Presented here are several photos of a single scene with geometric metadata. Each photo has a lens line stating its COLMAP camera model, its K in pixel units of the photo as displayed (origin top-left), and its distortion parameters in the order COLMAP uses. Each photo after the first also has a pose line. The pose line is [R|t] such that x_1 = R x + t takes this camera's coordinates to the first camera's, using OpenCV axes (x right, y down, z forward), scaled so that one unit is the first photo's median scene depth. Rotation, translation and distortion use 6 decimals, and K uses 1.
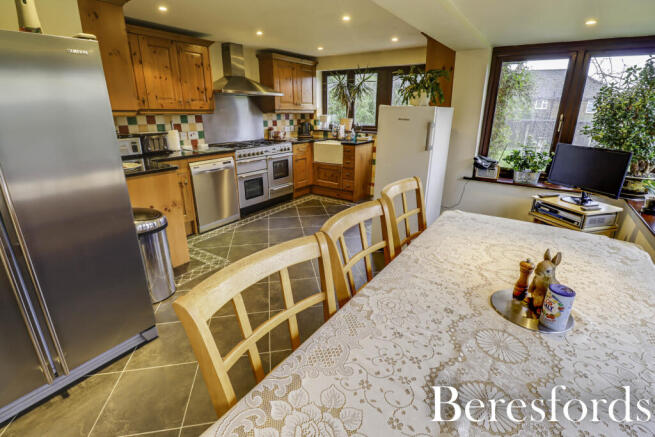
lens RADIAL K [[297.5, 0, 328.2], [0, 297.5, 208.1], [0, 0, 1]] dist [-0.009603, -0.006431]
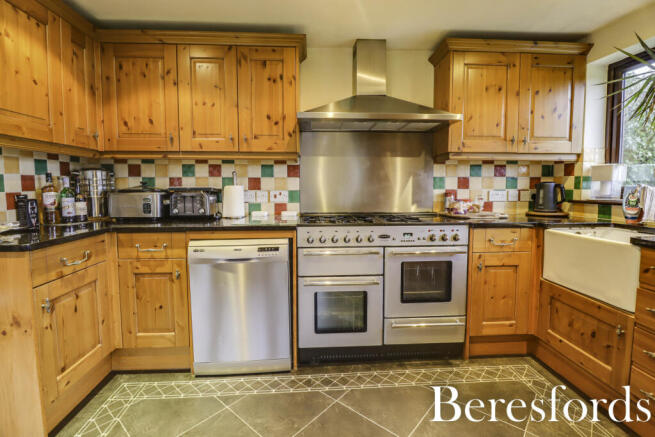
lens RADIAL K [[297.5, 0, 328.2], [0, 297.5, 208.1], [0, 0, 1]] dist [-0.009603, -0.006431]
pose [[0.619255, 0.048465, -0.783693, 0.085256], [-0.238451, 0.962563, -0.128891, -0.153793], [0.748107, 0.266688, 0.607629, 0.652354]]
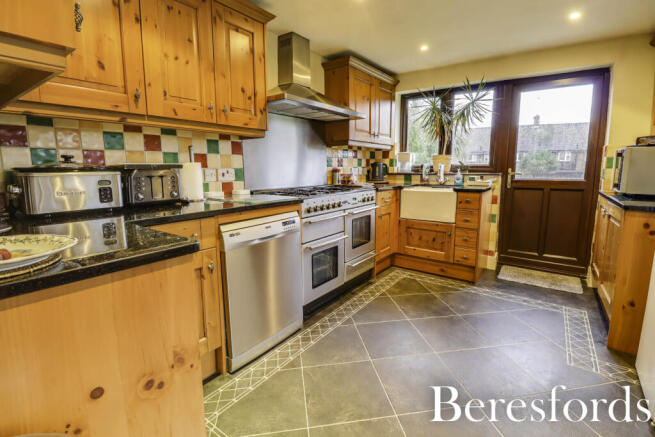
lens RADIAL K [[297.5, 0, 328.2], [0, 297.5, 208.1], [0, 0, 1]] dist [-0.009603, -0.006431]
pose [[0.999074, -0.003959, -0.042833, -0.214872], [-0.003657, 0.984335, -0.176271, -0.074576], [0.042860, 0.176264, 0.983409, 0.417360]]
